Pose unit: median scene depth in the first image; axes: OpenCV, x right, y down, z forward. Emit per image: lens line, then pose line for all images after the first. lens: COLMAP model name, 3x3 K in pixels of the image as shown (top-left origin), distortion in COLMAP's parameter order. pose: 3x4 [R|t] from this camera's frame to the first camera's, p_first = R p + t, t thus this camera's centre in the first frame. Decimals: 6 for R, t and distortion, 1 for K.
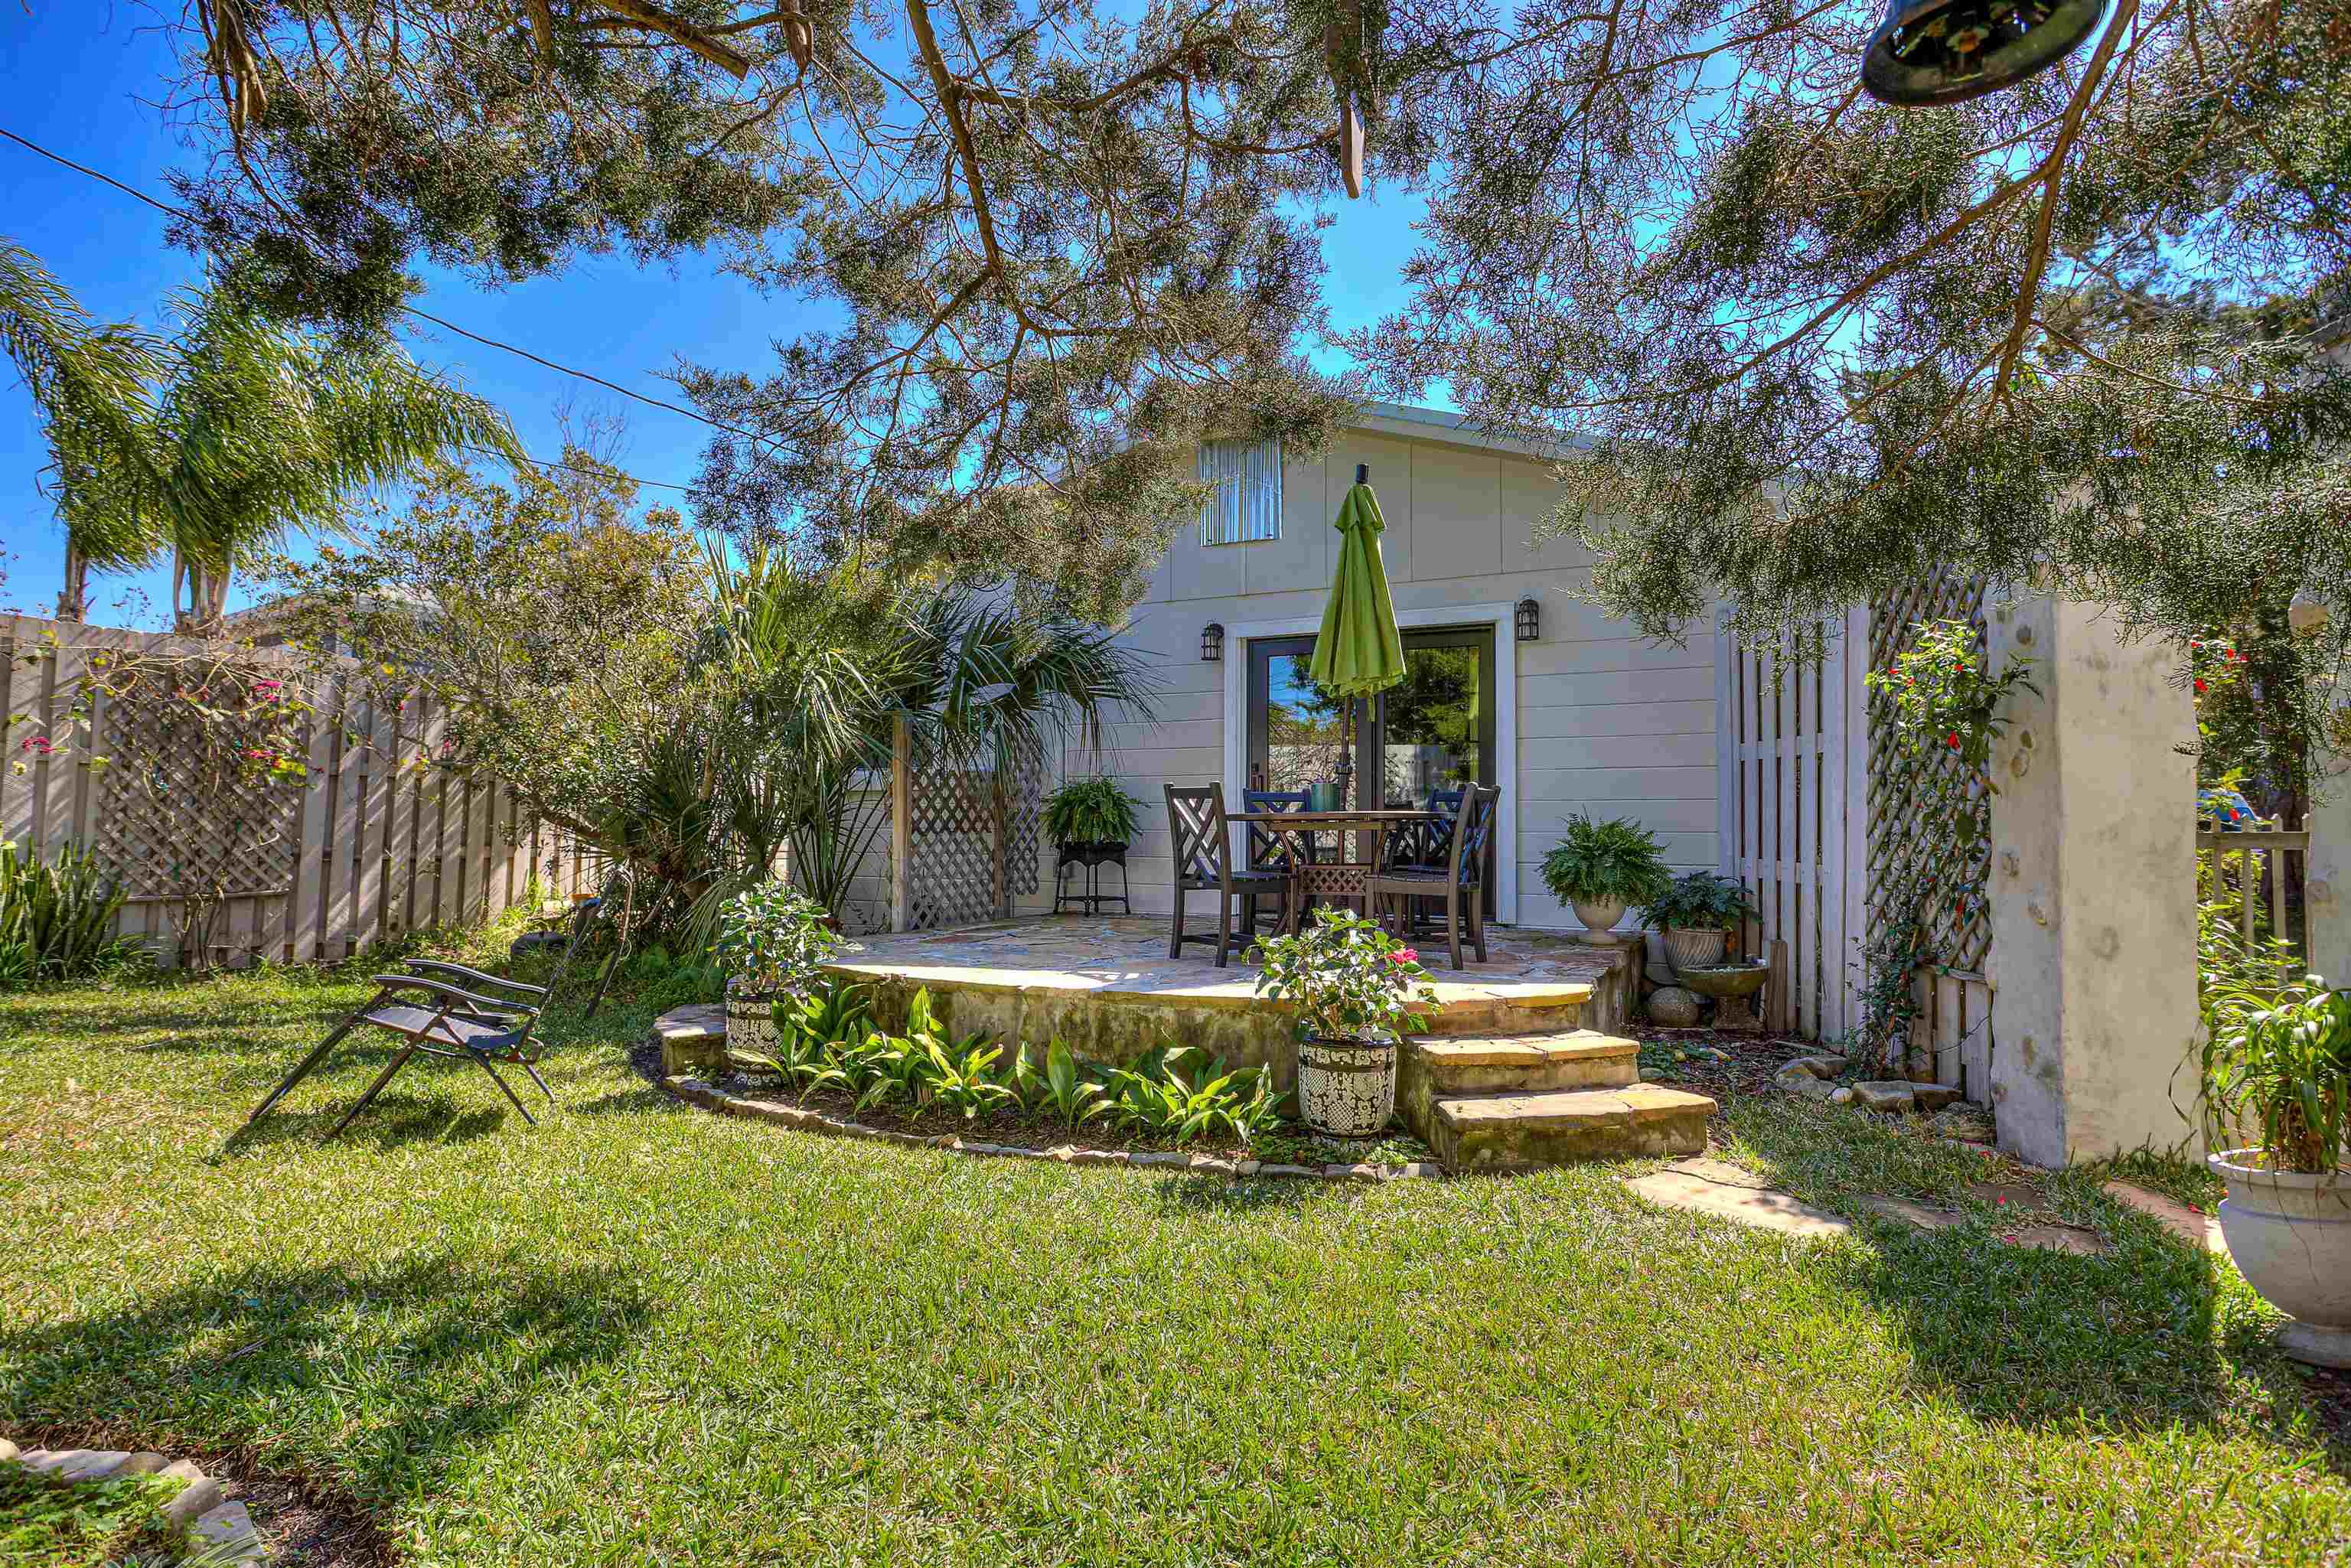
lens RADIAL K [[1172.6, 0, 1165.1], [0, 1172.6, 788.6], [0, 0, 1]] dist [-0.021520, 0.005882]
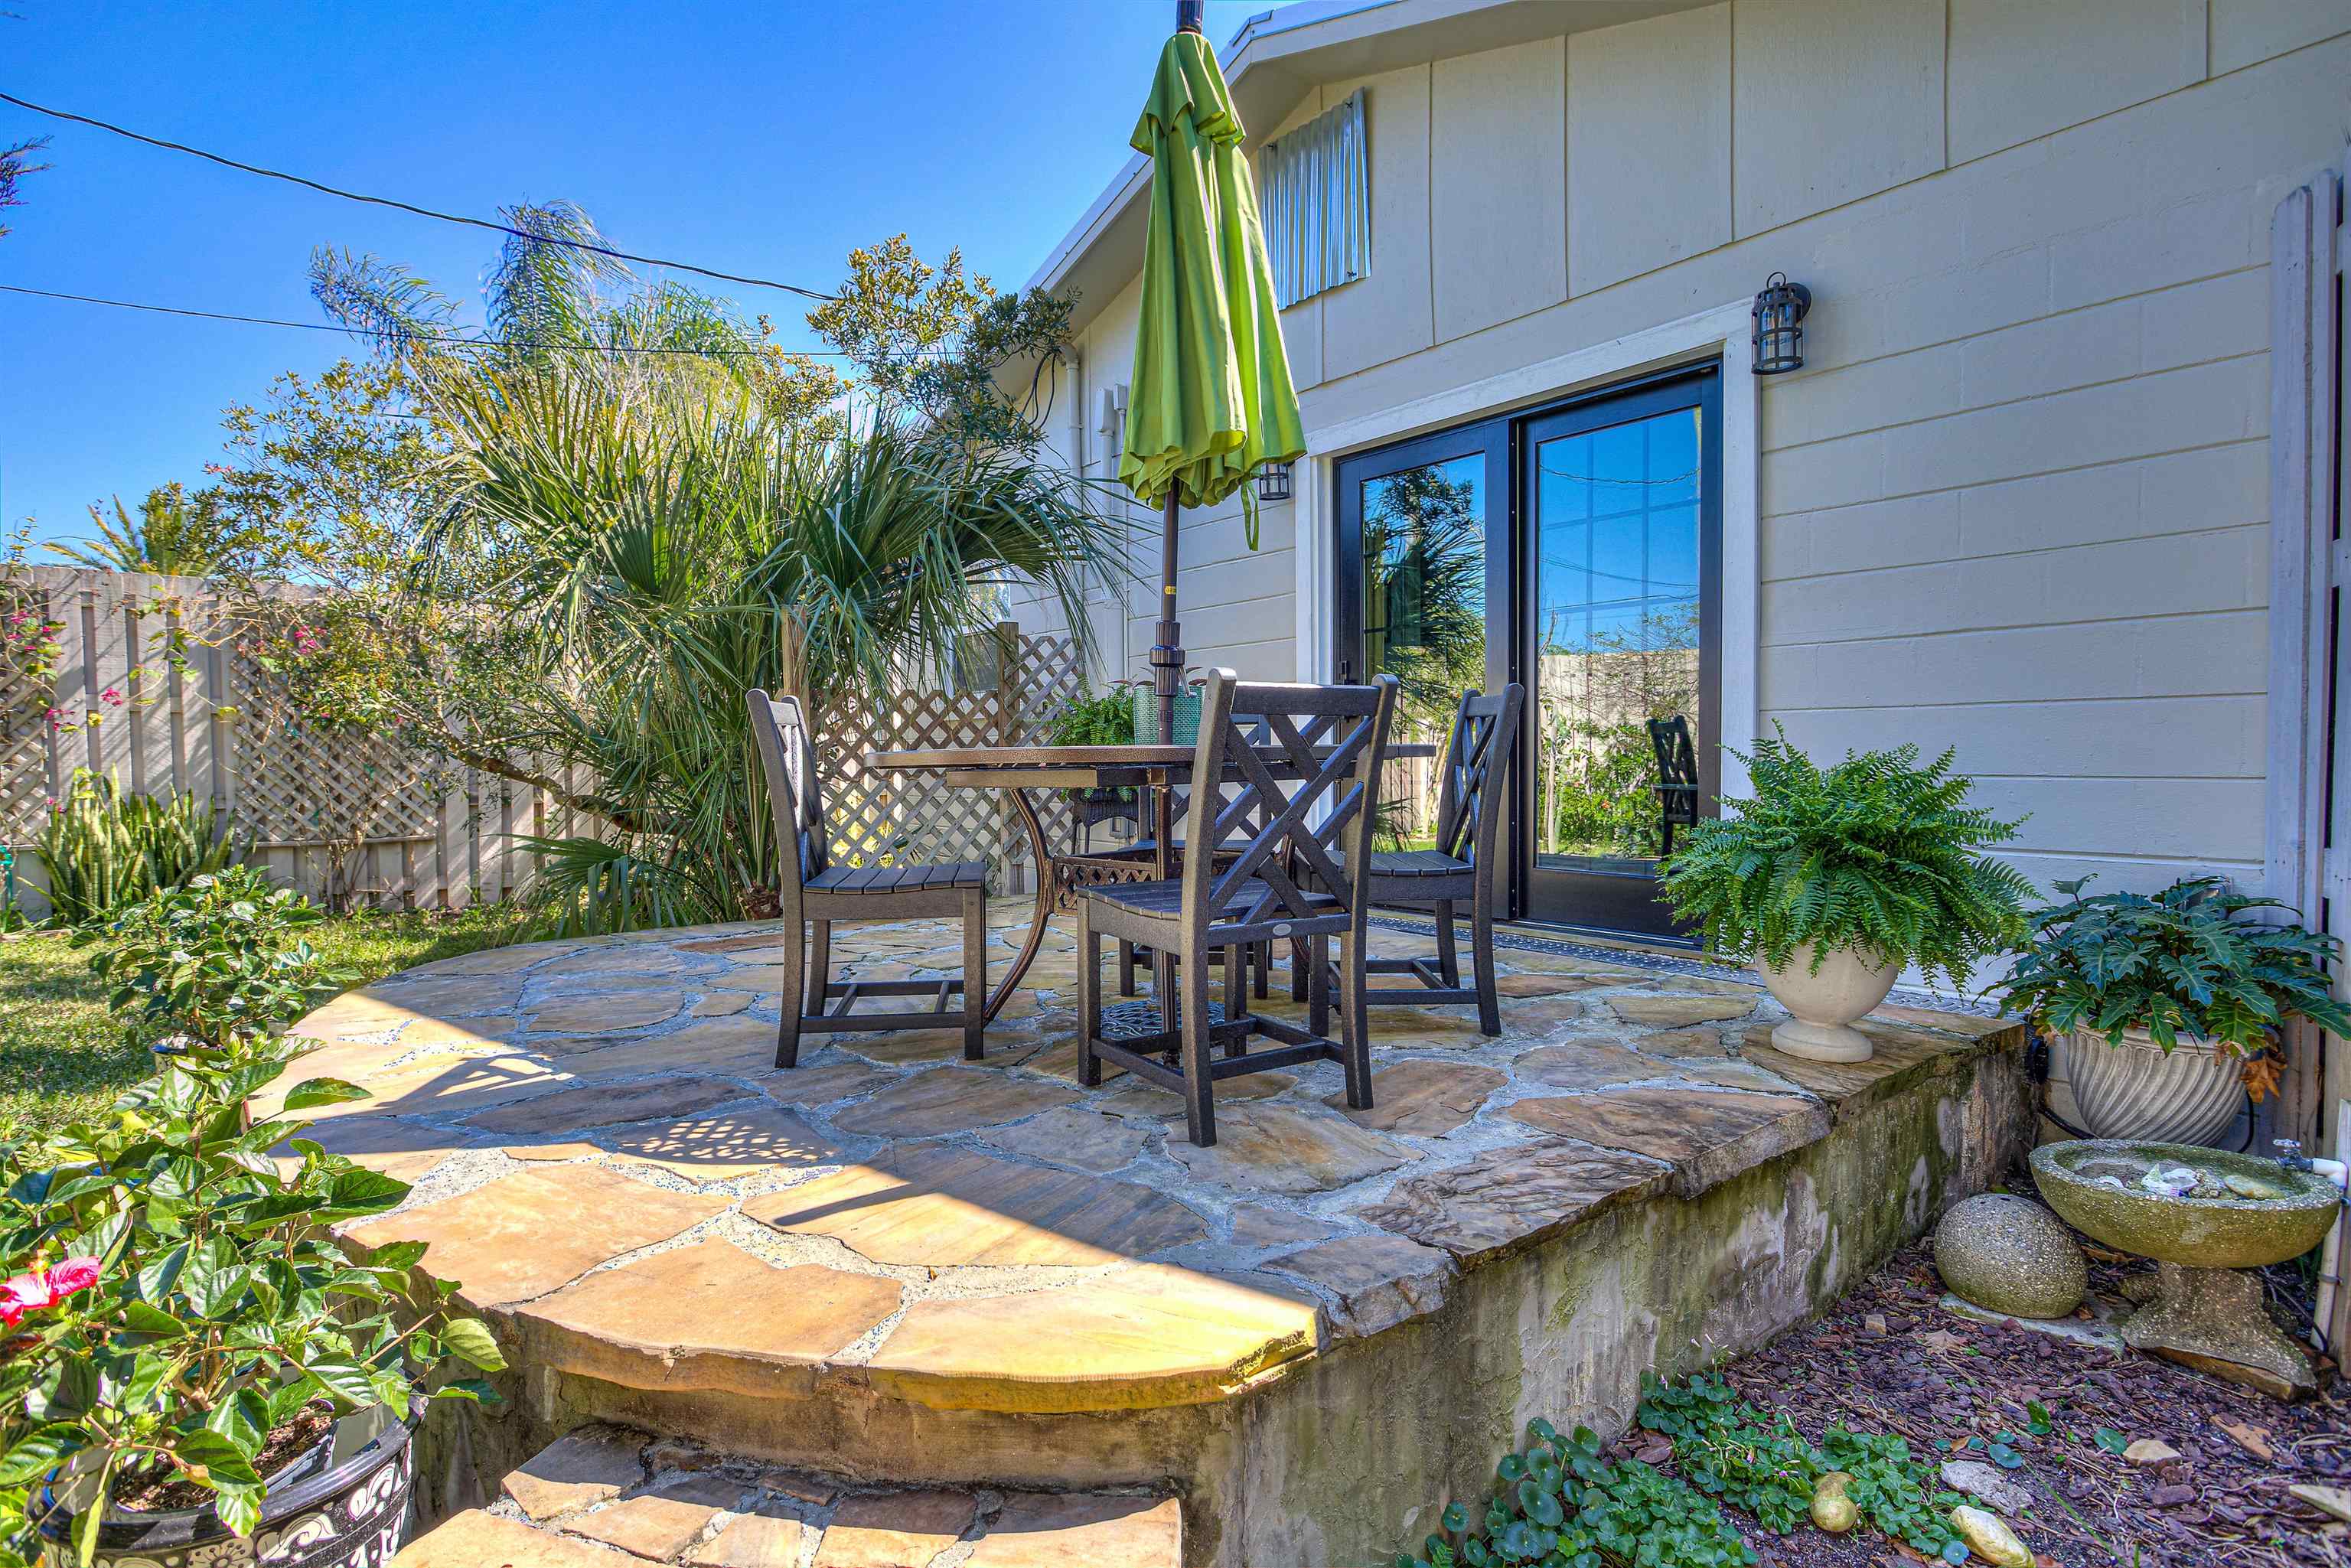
lens RADIAL K [[1172.6, 0, 1165.1], [0, 1172.6, 788.6], [0, 0, 1]] dist [-0.021520, 0.005882]
pose [[0.894988, 0.001650, -0.446088, 0.272251], [0.026529, 0.998026, 0.056916, 0.007941], [0.445301, -0.062773, 0.893178, 0.420749]]
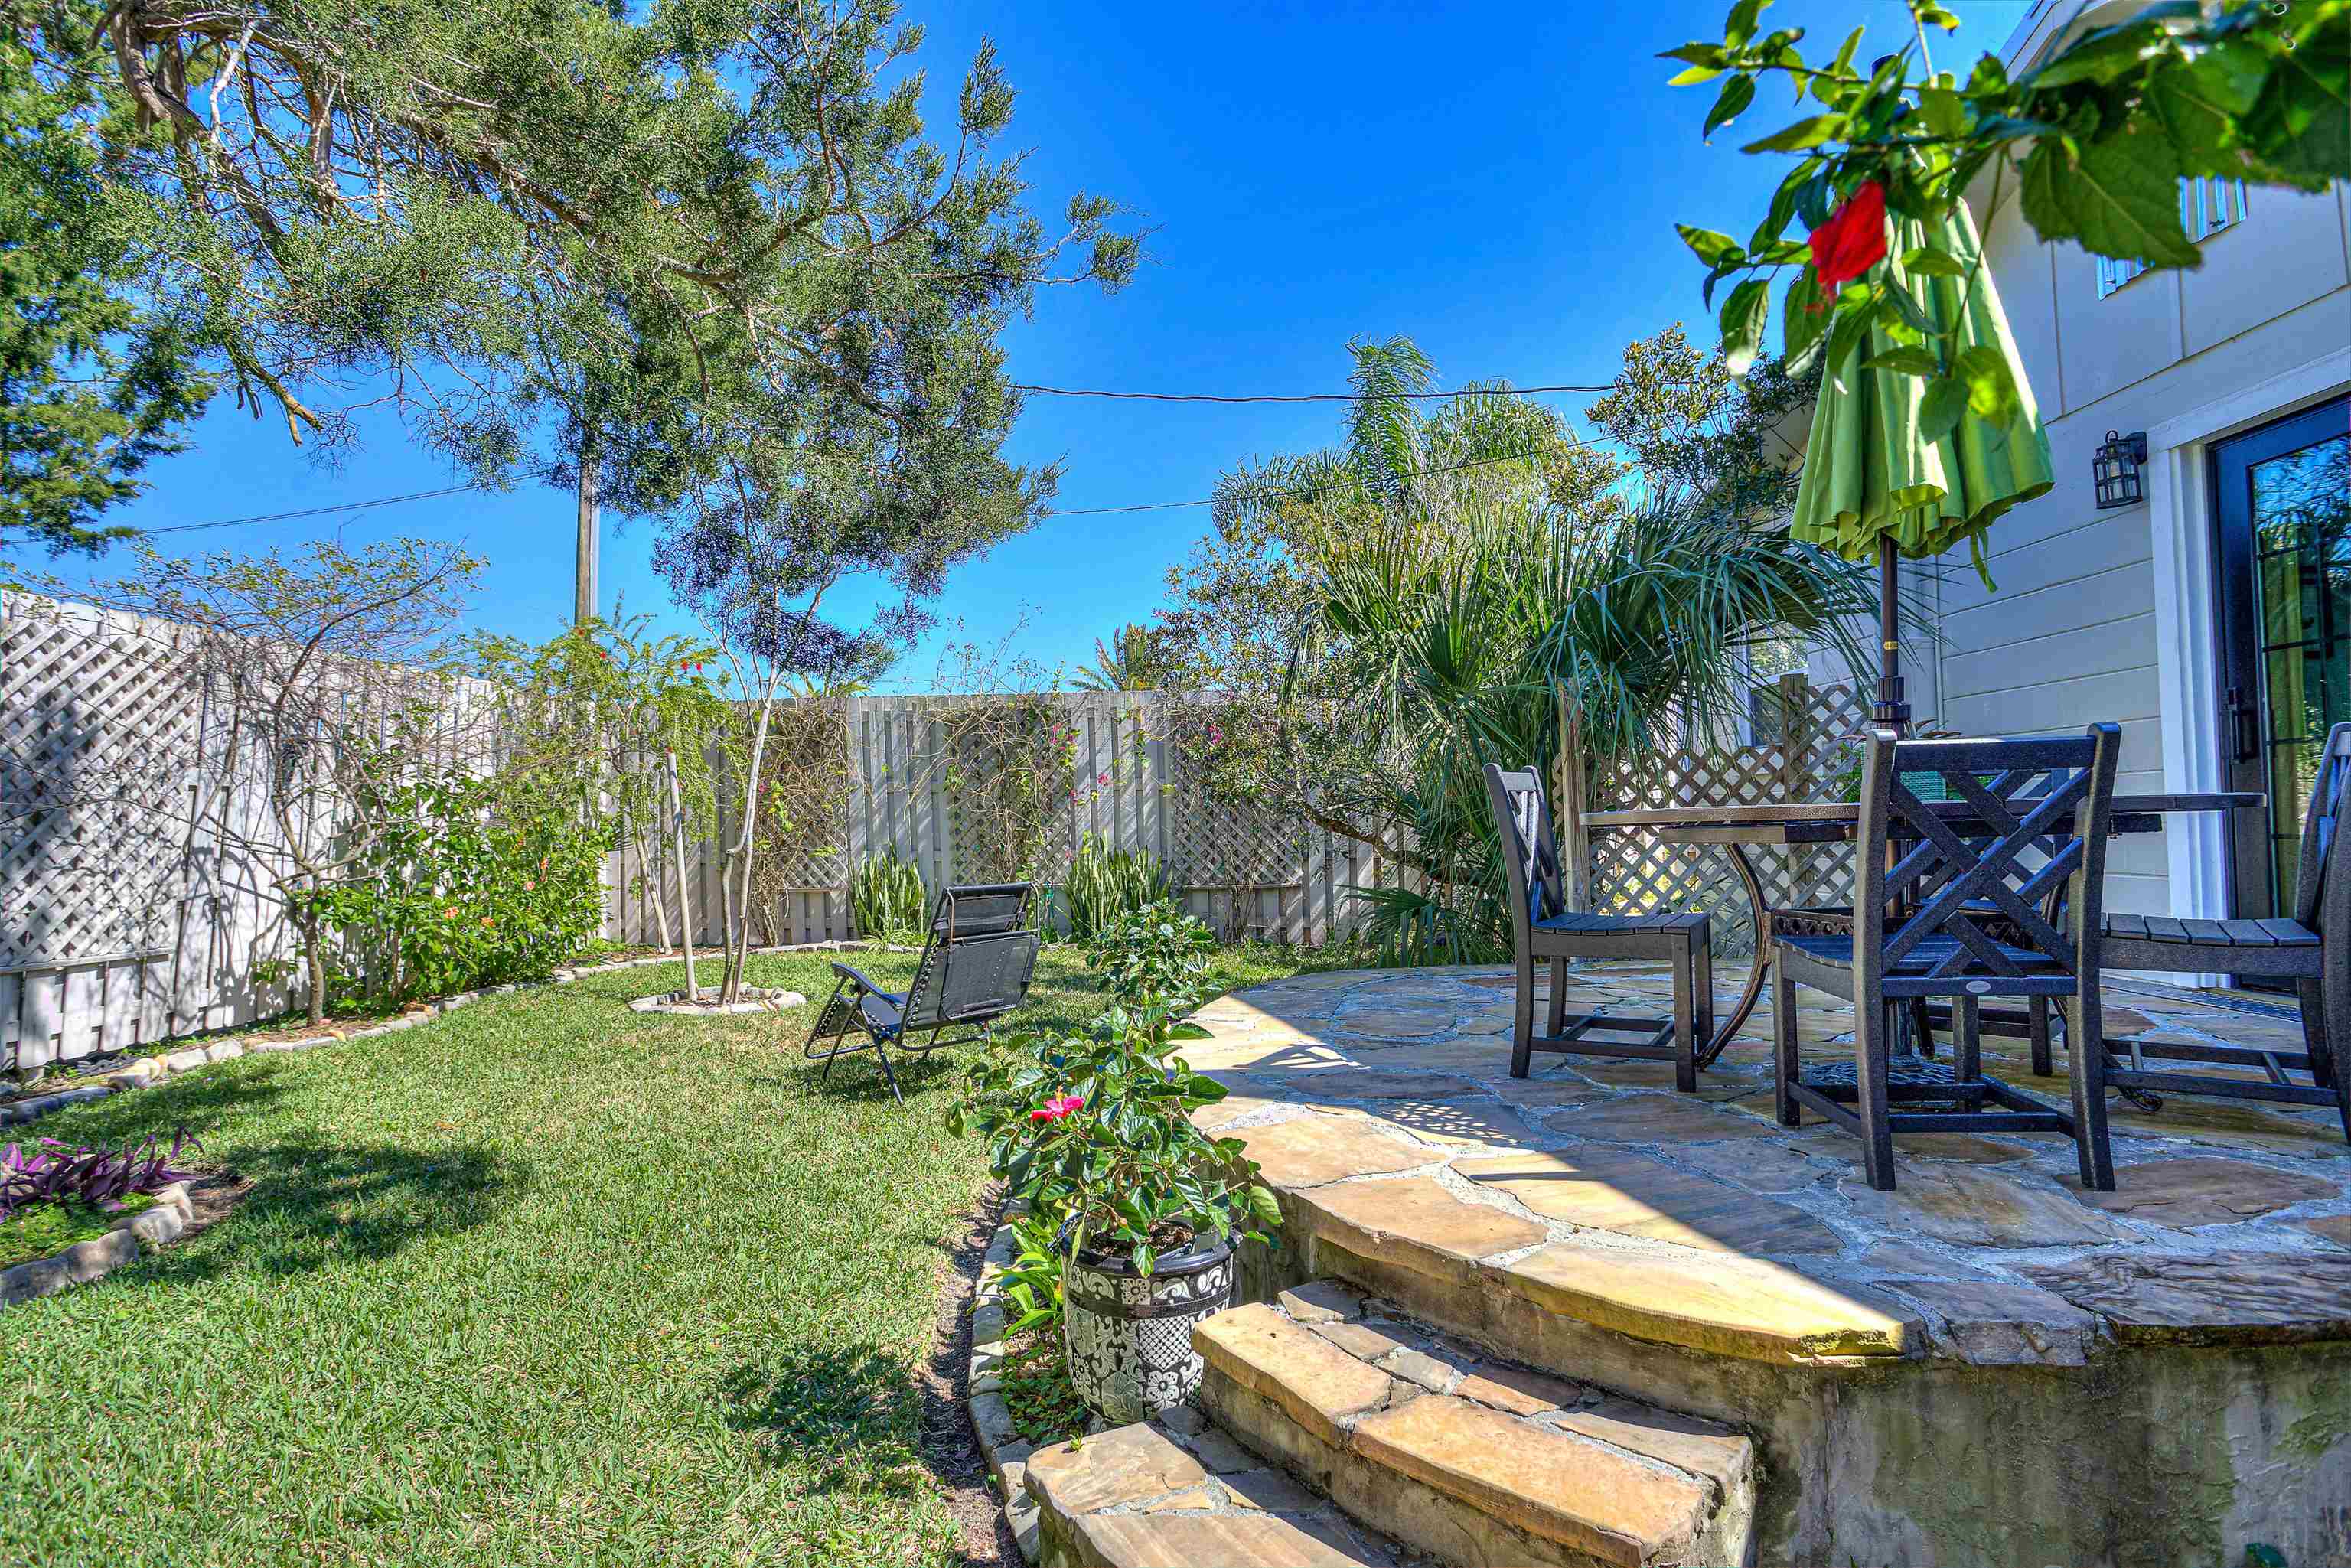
lens RADIAL K [[1172.6, 0, 1165.1], [0, 1172.6, 788.6], [0, 0, 1]] dist [-0.021520, 0.005882]
pose [[0.407152, -0.042368, -0.912377, 0.348300], [0.055941, 0.998205, -0.021389, 0.006595], [0.911646, -0.042331, 0.408792, 0.395379]]
